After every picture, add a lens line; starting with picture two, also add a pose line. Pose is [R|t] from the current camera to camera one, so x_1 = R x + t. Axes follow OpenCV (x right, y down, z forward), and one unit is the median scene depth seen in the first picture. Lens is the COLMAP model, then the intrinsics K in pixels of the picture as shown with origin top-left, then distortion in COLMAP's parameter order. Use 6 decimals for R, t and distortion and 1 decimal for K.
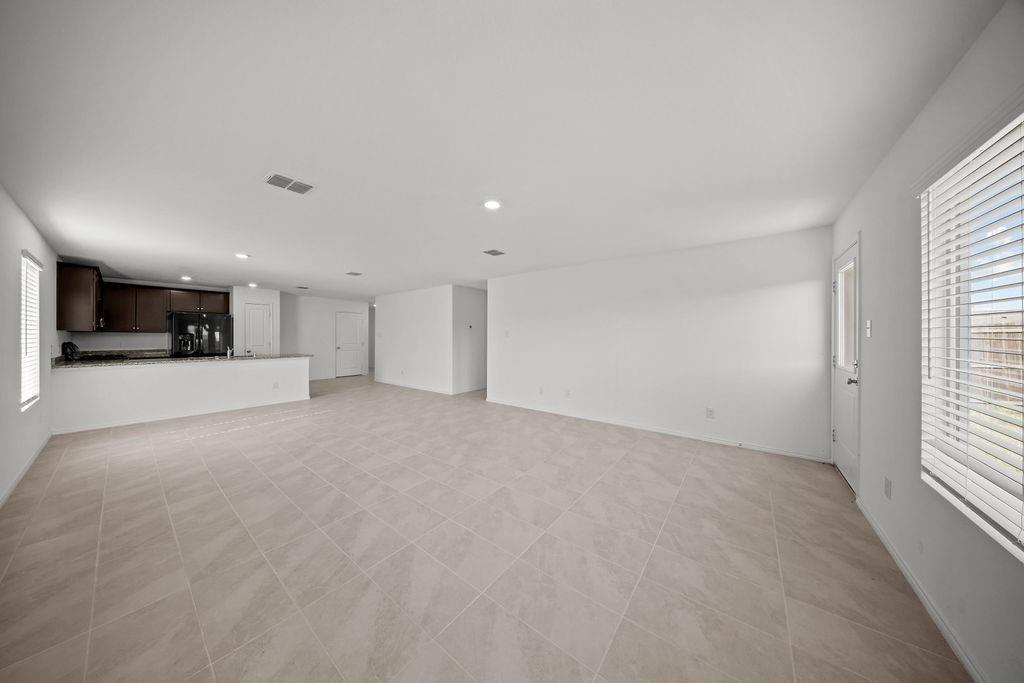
lens RADIAL K [[300.2, 0, 510.6], [0, 300.2, 337.4], [0, 0, 1]] dist [0.000429, 0.000036]
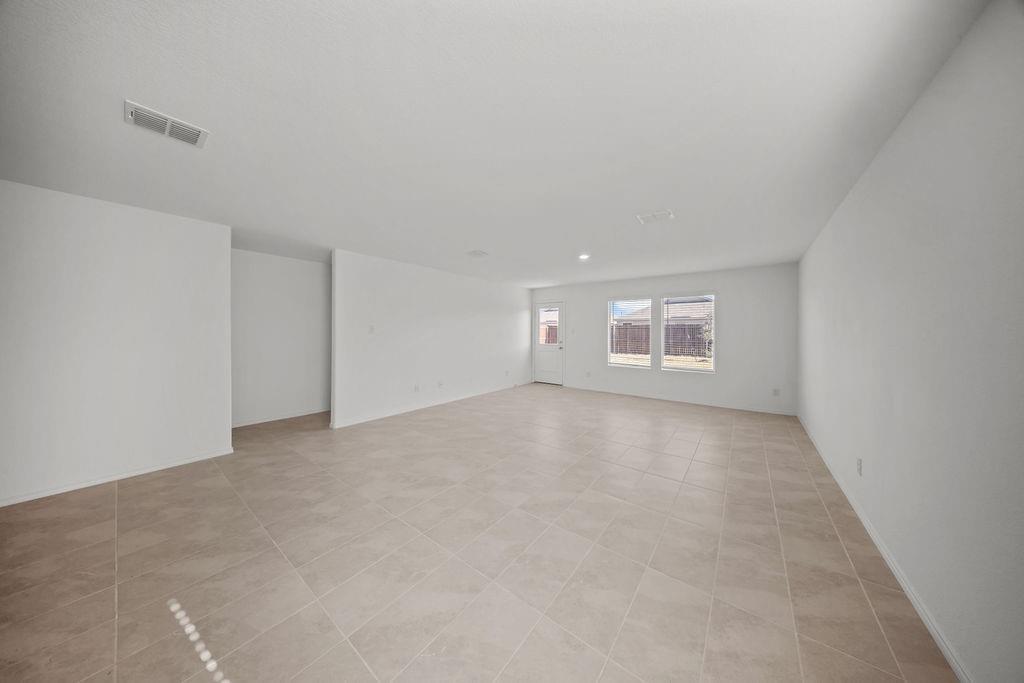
lens RADIAL K [[299.3, 0, 503.3], [0, 299.3, 332.2], [0, 0, 1]] dist [-0.000218, -0.000033]
pose [[-0.001242, -0.003042, 0.999995, -0.784465], [0.003146, 0.999990, 0.003046, -0.007543], [-0.999994, 0.003150, -0.001233, 0.635453]]
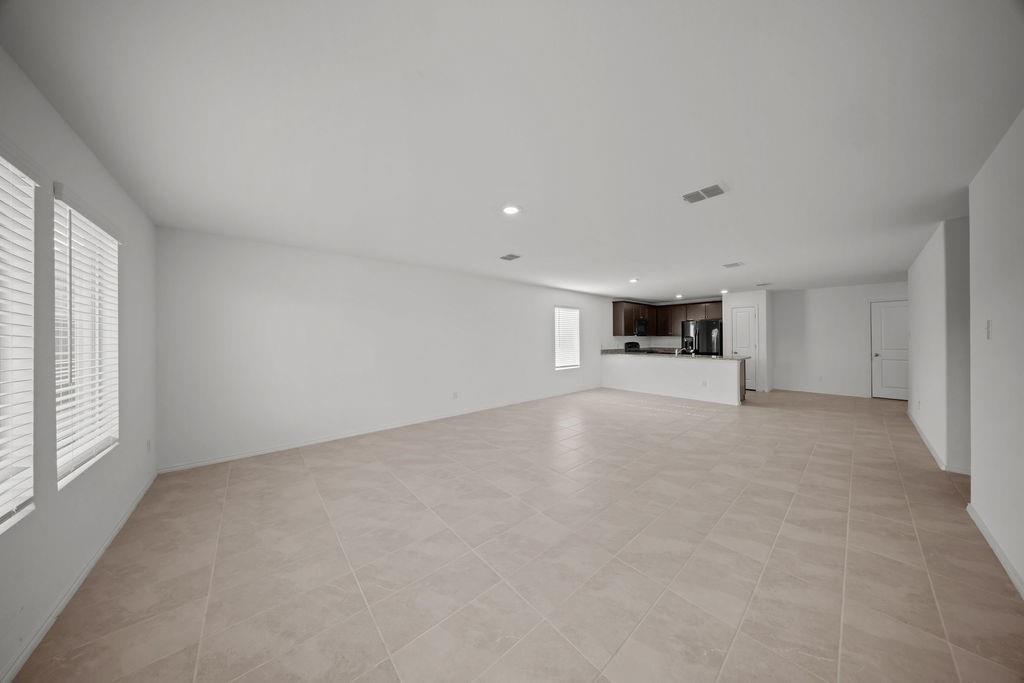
lens RADIAL K [[300.2, 0, 510.6], [0, 300.2, 337.4], [0, 0, 1]] dist [0.000429, 0.000036]
pose [[-0.198754, -0.004603, -0.980039, 0.409358], [0.000034, 0.999989, -0.004704, -0.004001], [0.980049, -0.000968, -0.198752, 0.528363]]
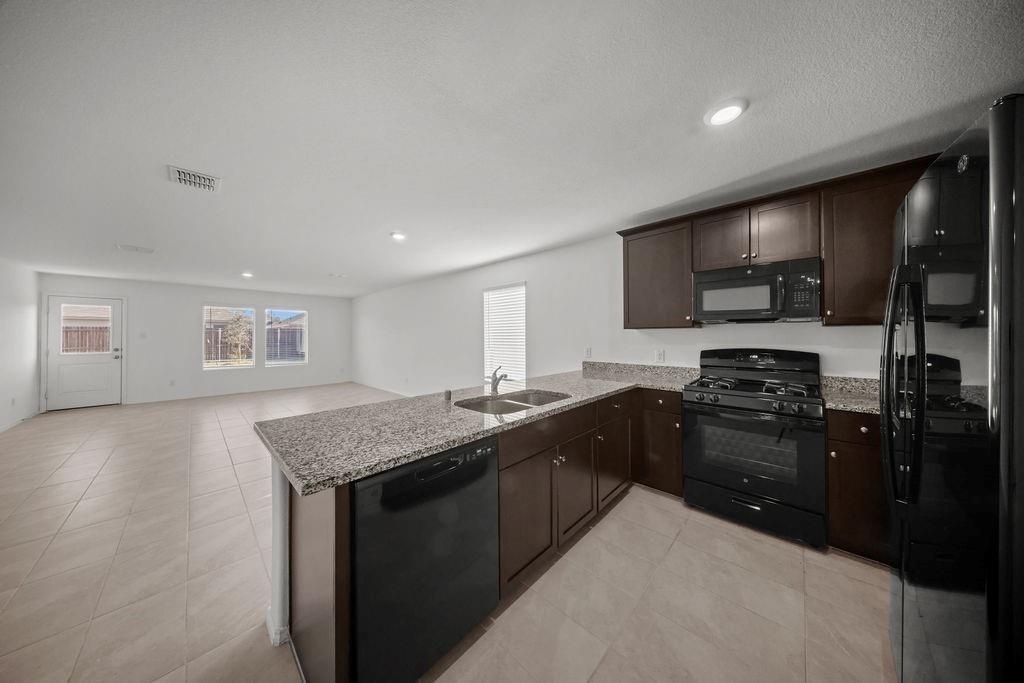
lens RADIAL K [[301.0, 0, 514.9], [0, 301.0, 336.9], [0, 0, 1]] dist [0.000550, -0.000015]
pose [[-0.996468, 0.001040, 0.083972, -0.926590], [0.001791, 0.999959, 0.008868, -0.010127], [-0.083959, 0.008987, -0.996429, 1.289925]]
